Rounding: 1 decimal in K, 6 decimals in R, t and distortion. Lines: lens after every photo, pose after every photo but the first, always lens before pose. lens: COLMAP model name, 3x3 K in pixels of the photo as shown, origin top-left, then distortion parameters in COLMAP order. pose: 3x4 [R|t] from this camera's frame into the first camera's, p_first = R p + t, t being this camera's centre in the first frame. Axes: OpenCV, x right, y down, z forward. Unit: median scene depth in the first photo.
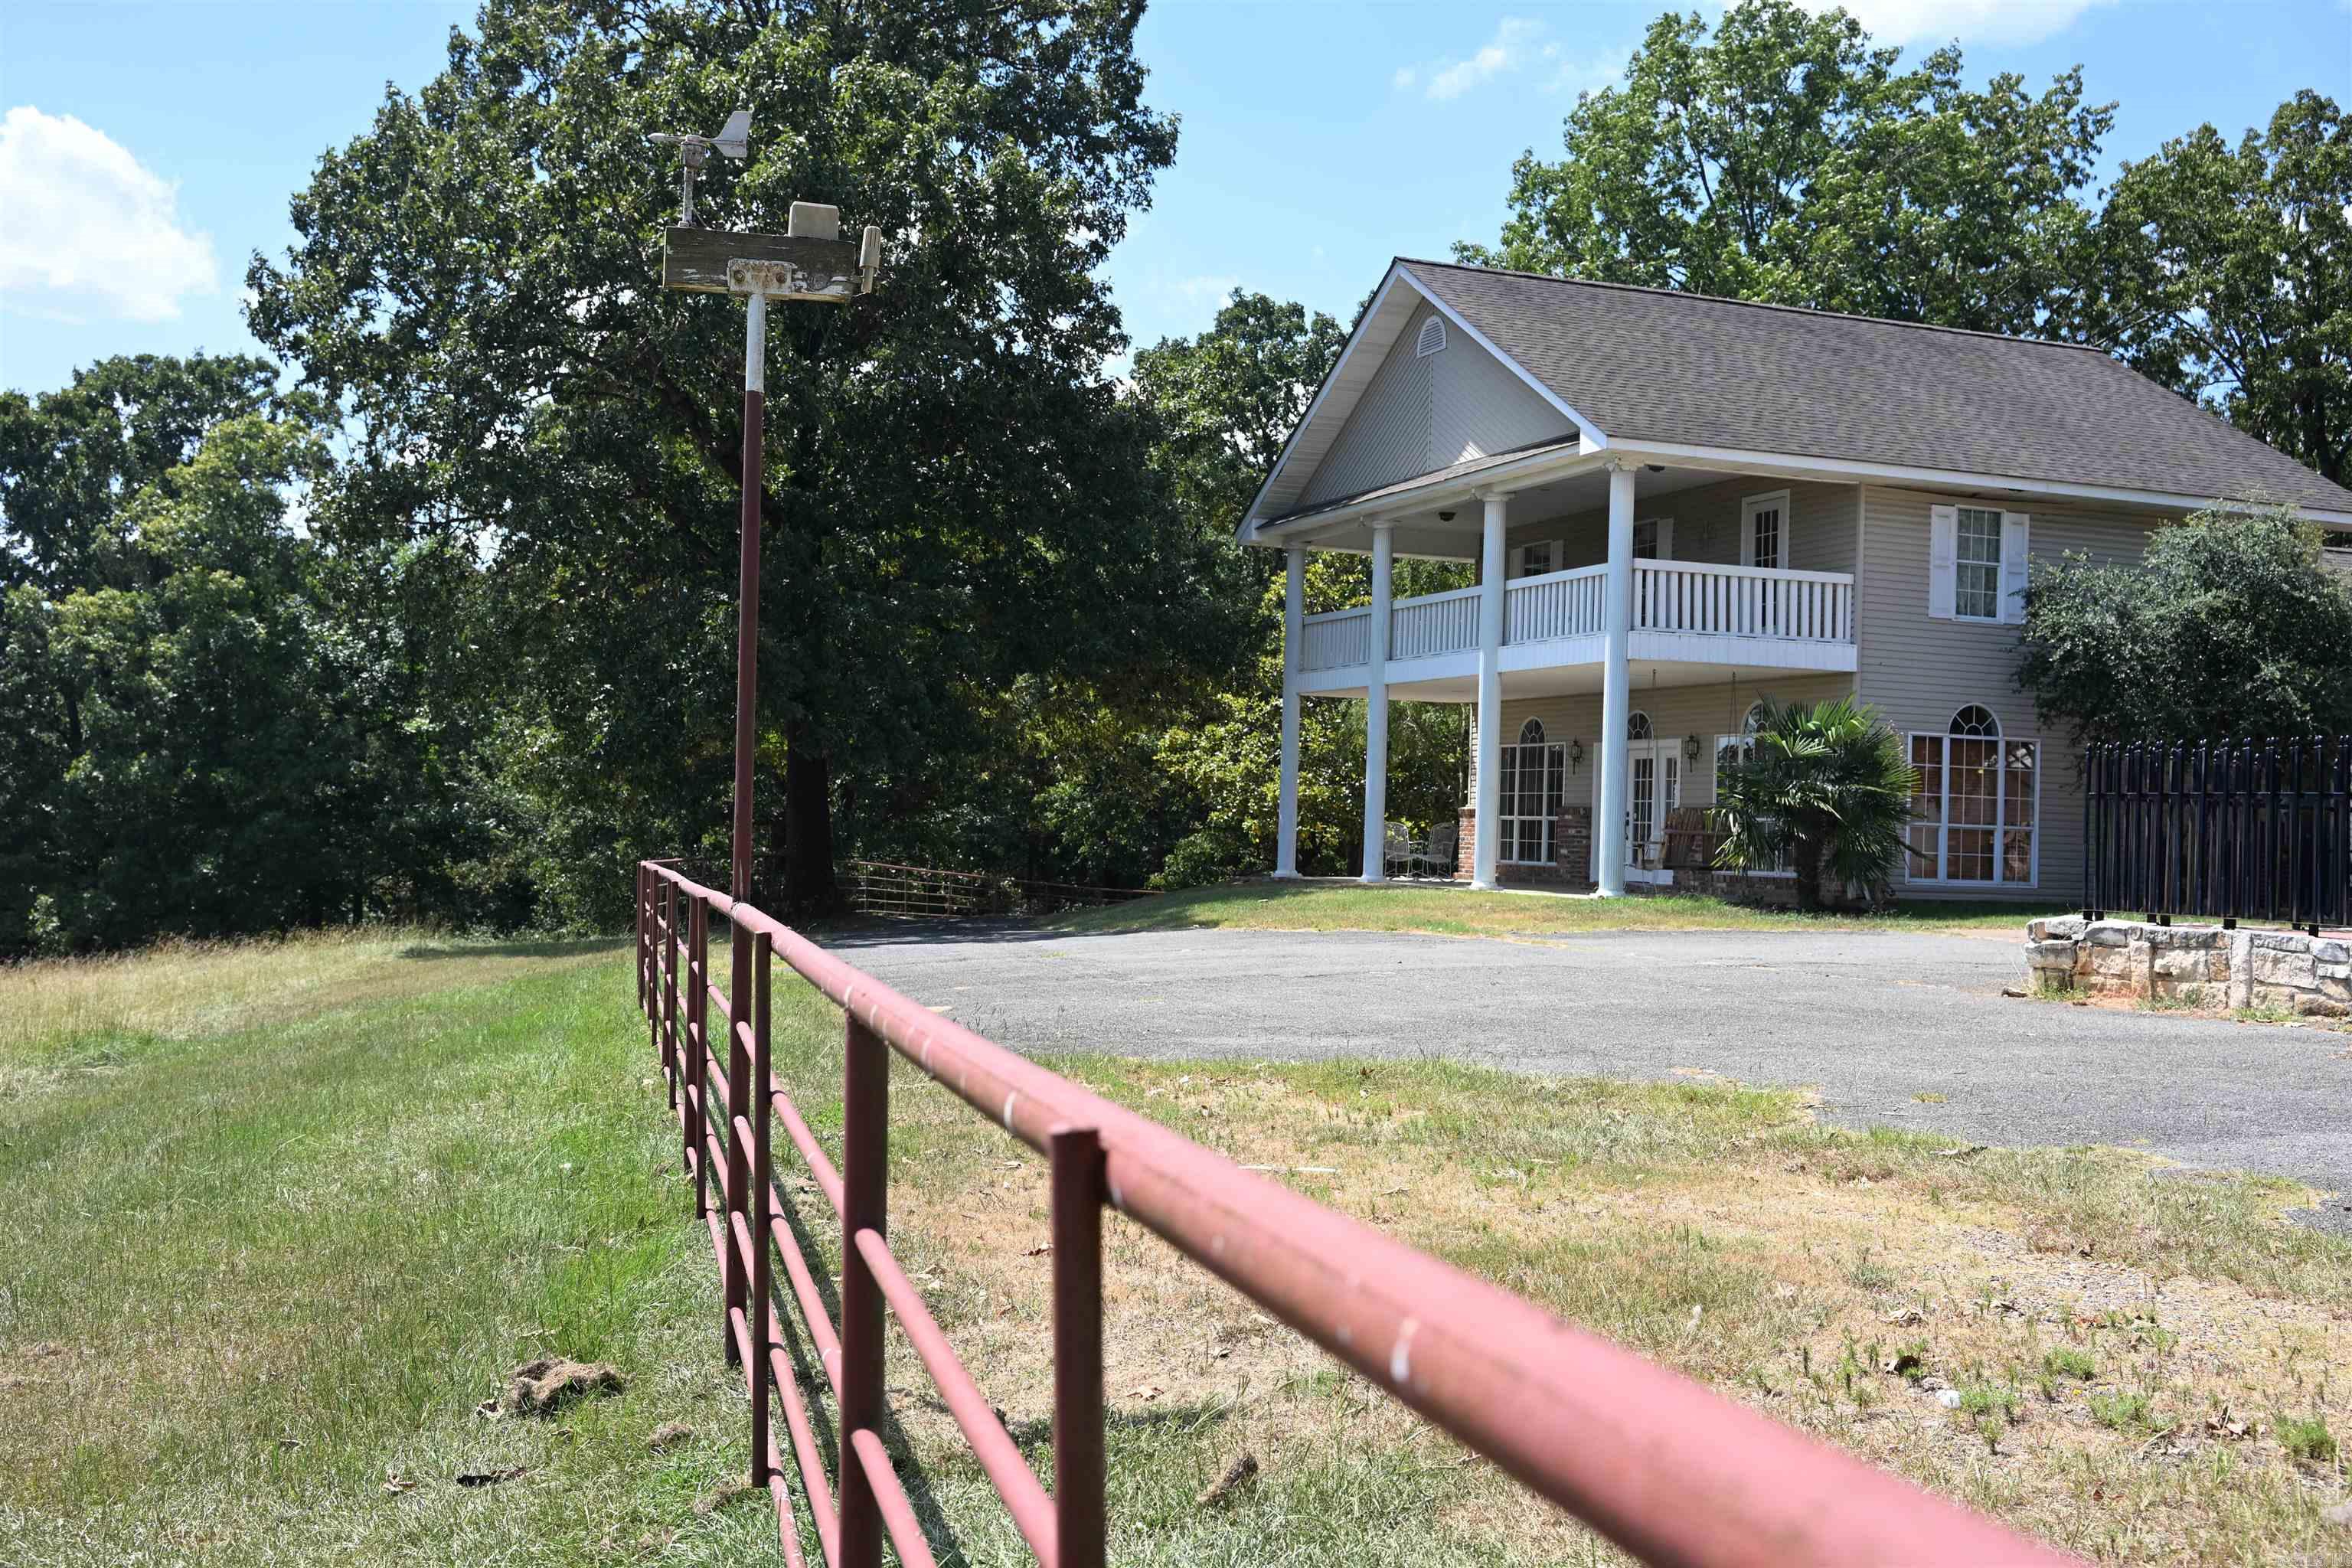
lens RADIAL K [[2374.7, 0, 1175.8], [0, 2374.7, 786.1], [0, 0, 1]] dist [-0.000736, 0.000000]
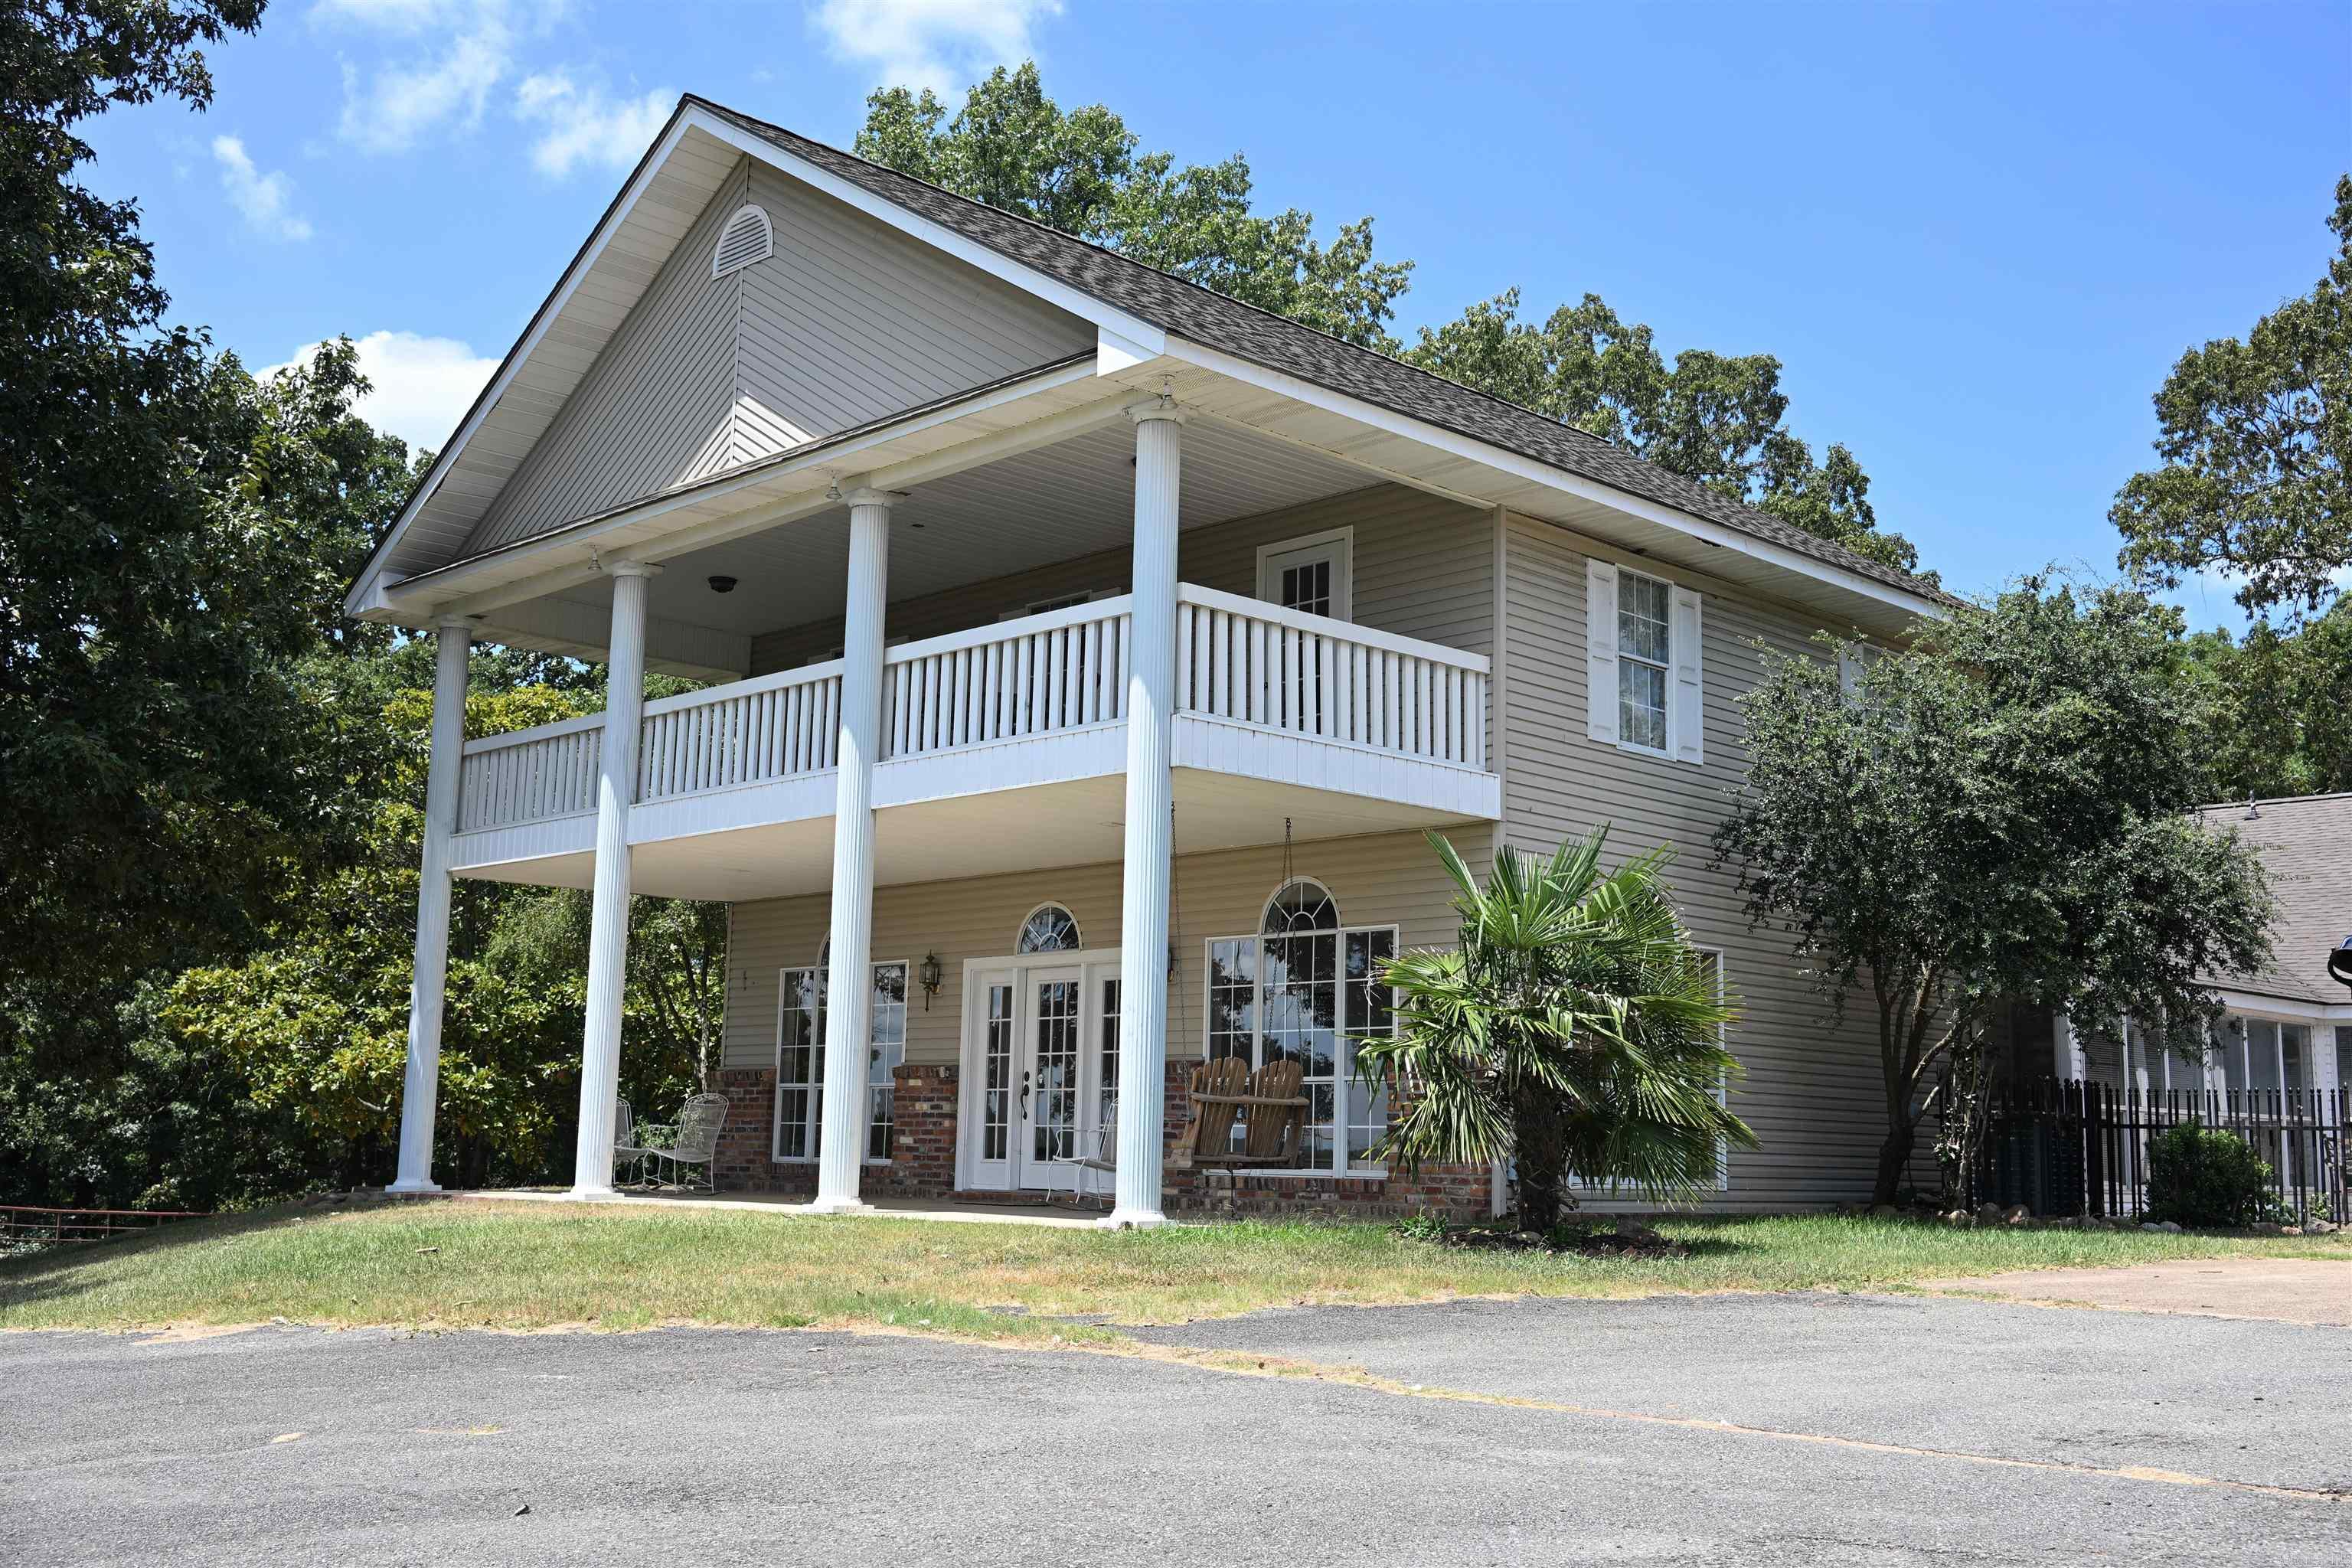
lens RADIAL K [[2374.7, 0, 1178.6], [0, 2374.7, 781.9], [0, 0, 1]] dist [-0.000736, 0.000000]
pose [[0.921097, 0.049367, 0.386191, -0.011584], [-0.000366, 0.992038, -0.125941, 0.014881], [-0.389333, 0.115863, 0.913781, 0.459051]]
